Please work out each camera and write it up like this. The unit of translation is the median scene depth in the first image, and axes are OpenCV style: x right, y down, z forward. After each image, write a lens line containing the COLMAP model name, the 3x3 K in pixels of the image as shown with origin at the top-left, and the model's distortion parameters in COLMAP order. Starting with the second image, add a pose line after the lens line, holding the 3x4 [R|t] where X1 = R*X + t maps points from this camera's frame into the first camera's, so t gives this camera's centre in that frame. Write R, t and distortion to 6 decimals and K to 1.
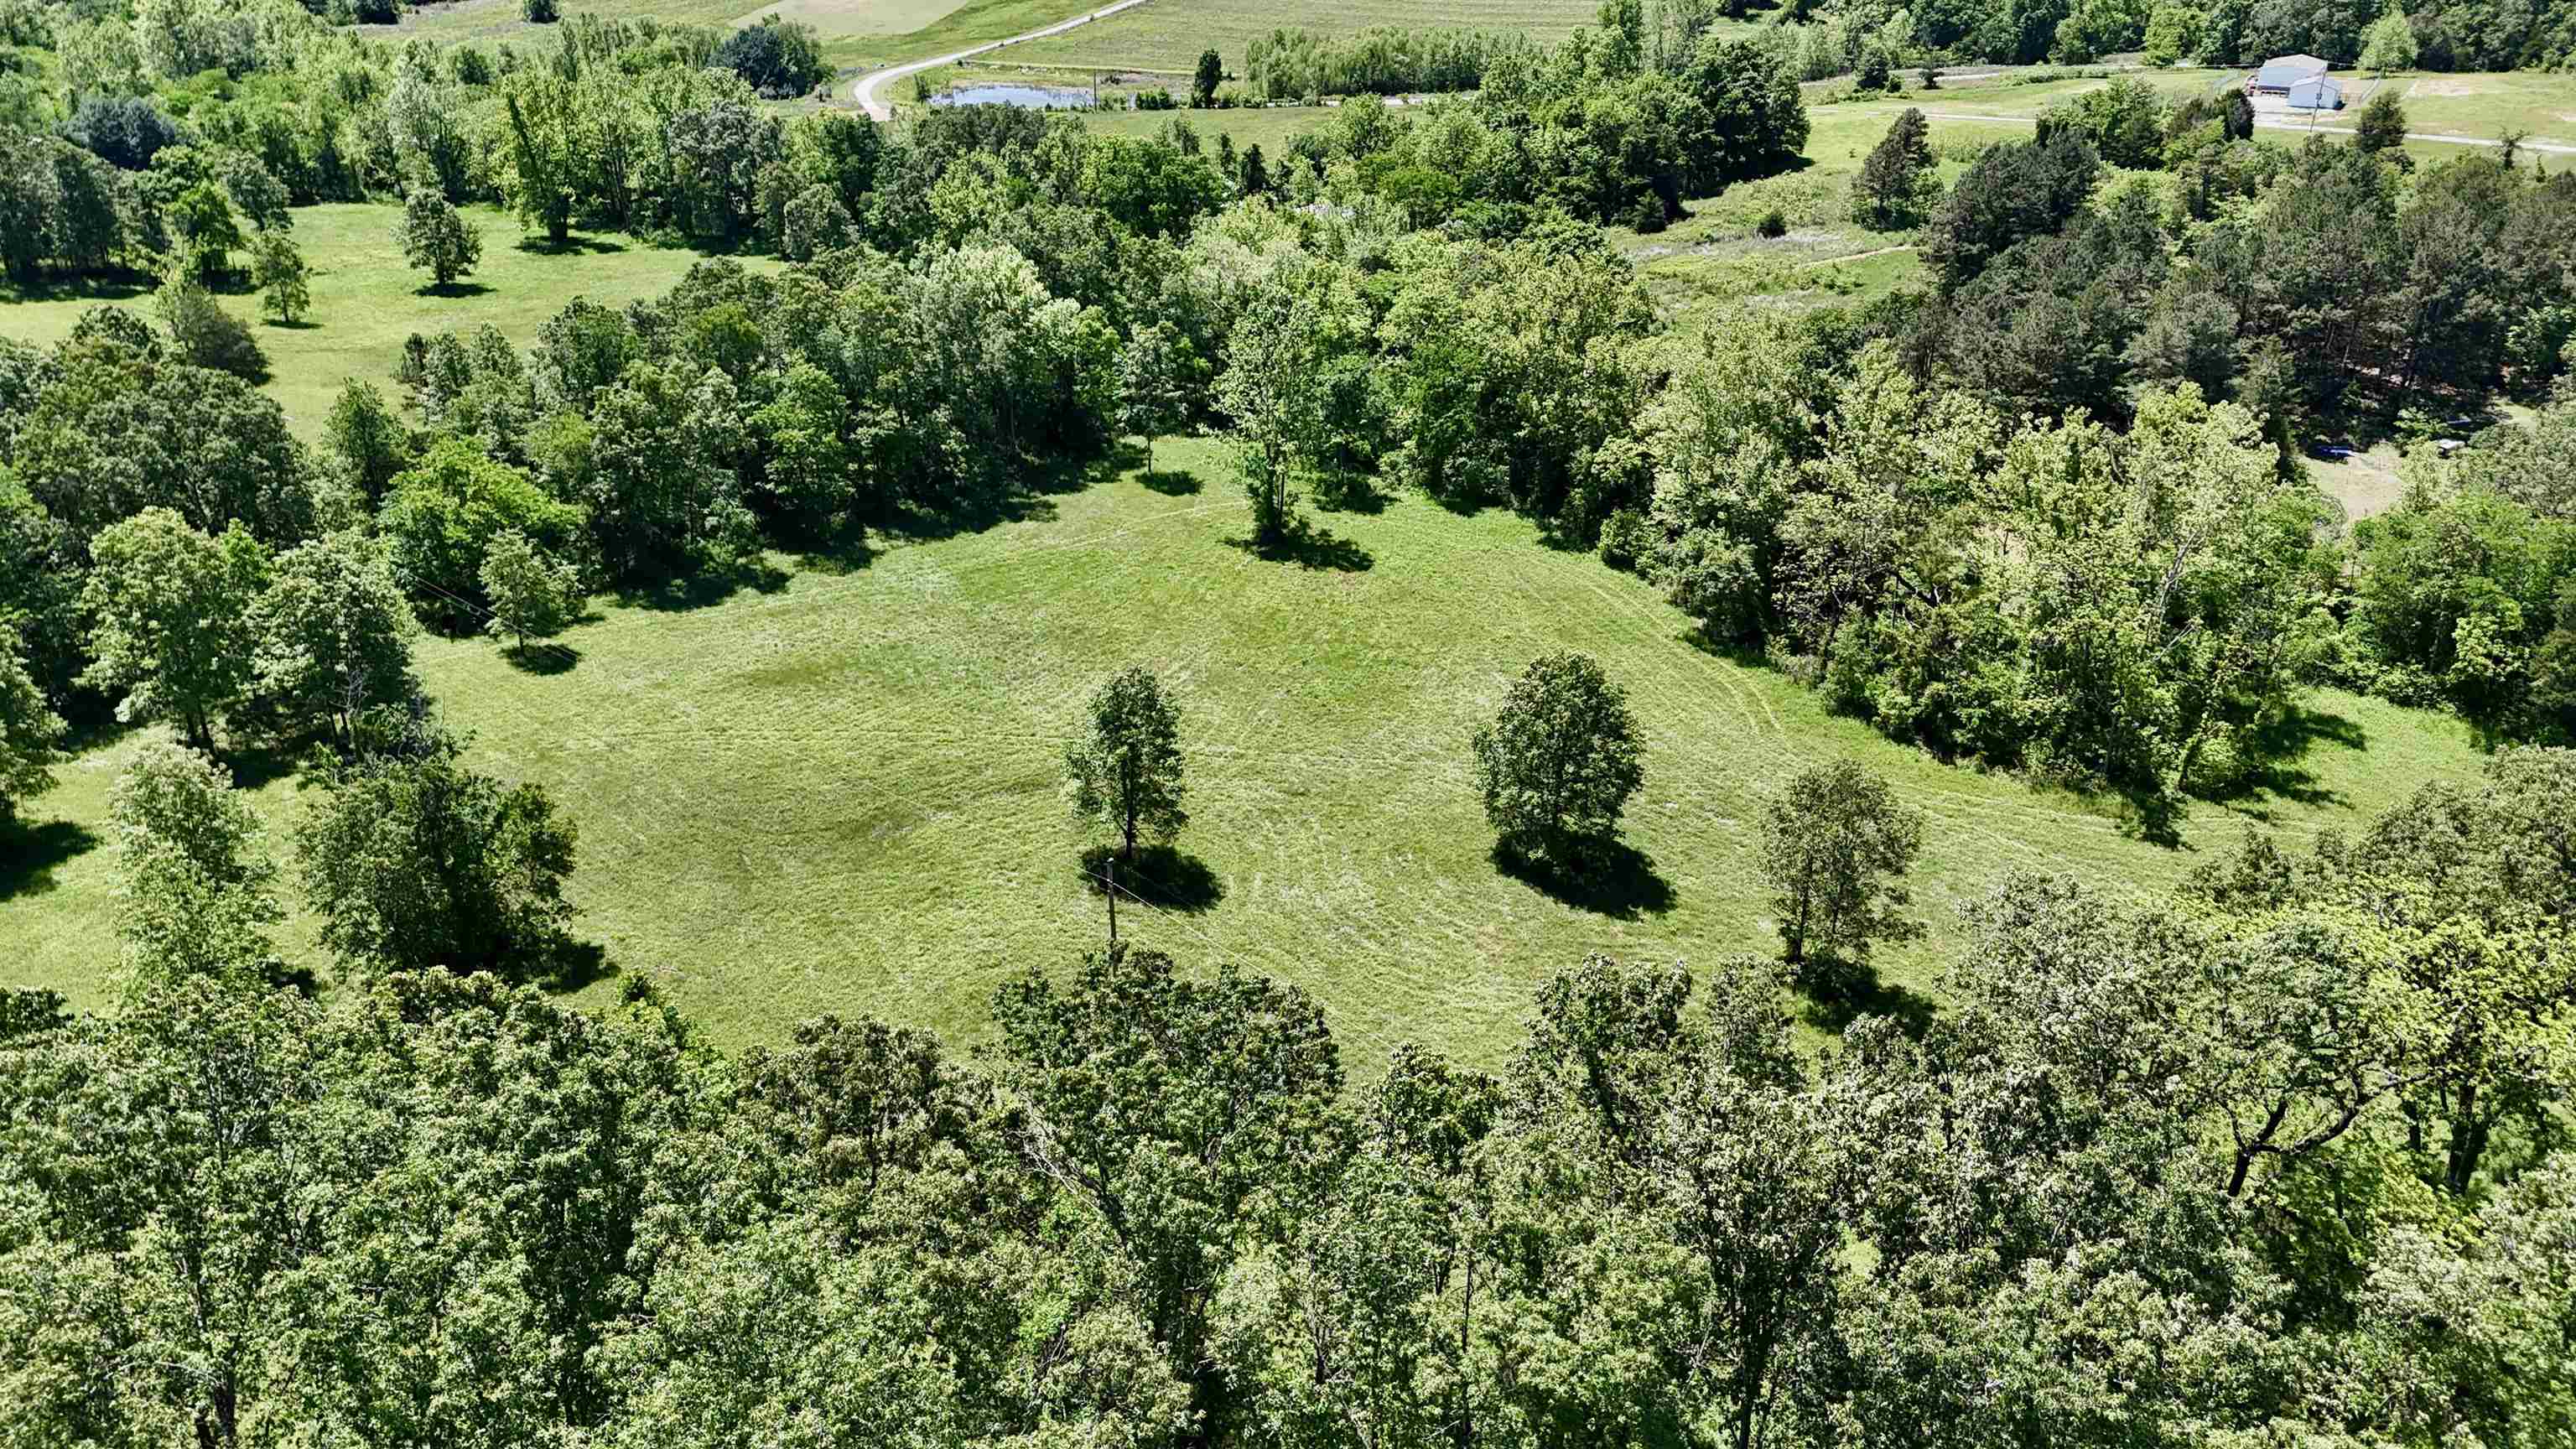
lens RADIAL K [[1886.8, 0, 1284.9], [0, 1886.8, 766.4], [0, 0, 1]] dist [0.031280, -0.002501]
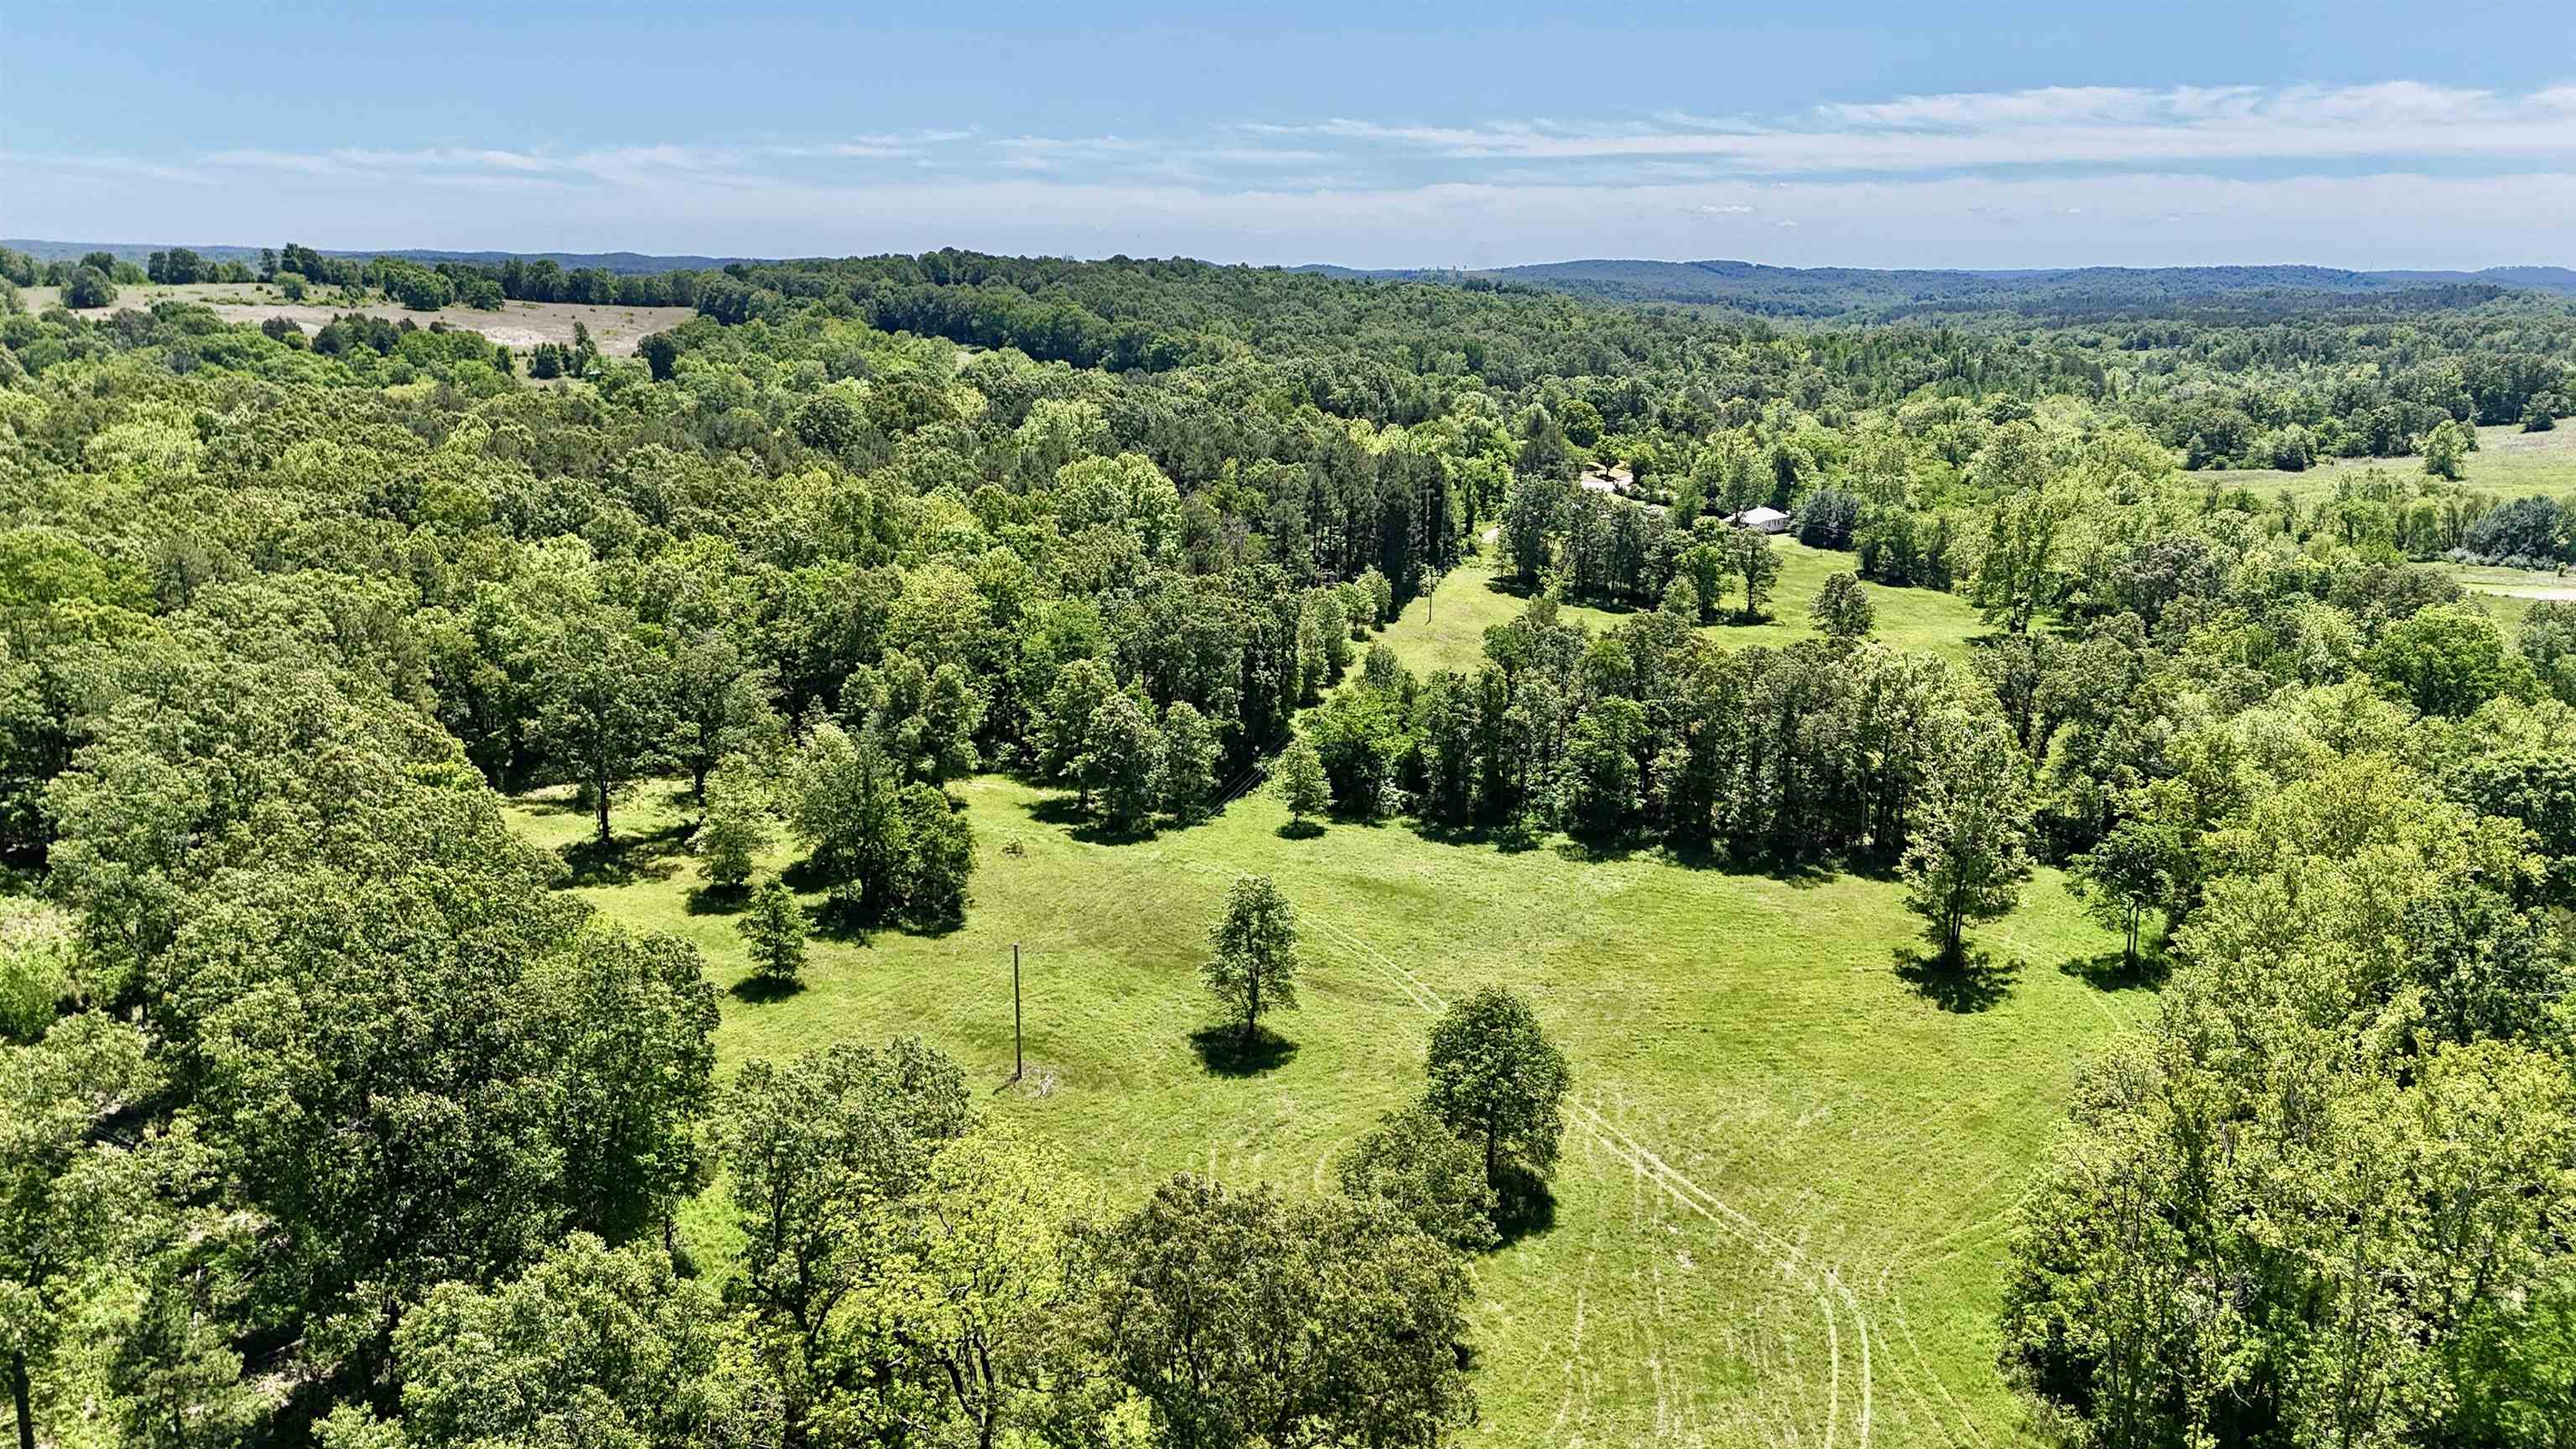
lens RADIAL K [[1884.2, 0, 1298.3], [0, 1884.2, 734.8], [0, 0, 1]] dist [0.119455, -0.140429]
pose [[0.491202, 0.207089, -0.846070, 0.418301], [-0.399499, 0.916702, -0.007560, -0.060102], [0.774029, 0.341718, 0.533018, 0.125641]]
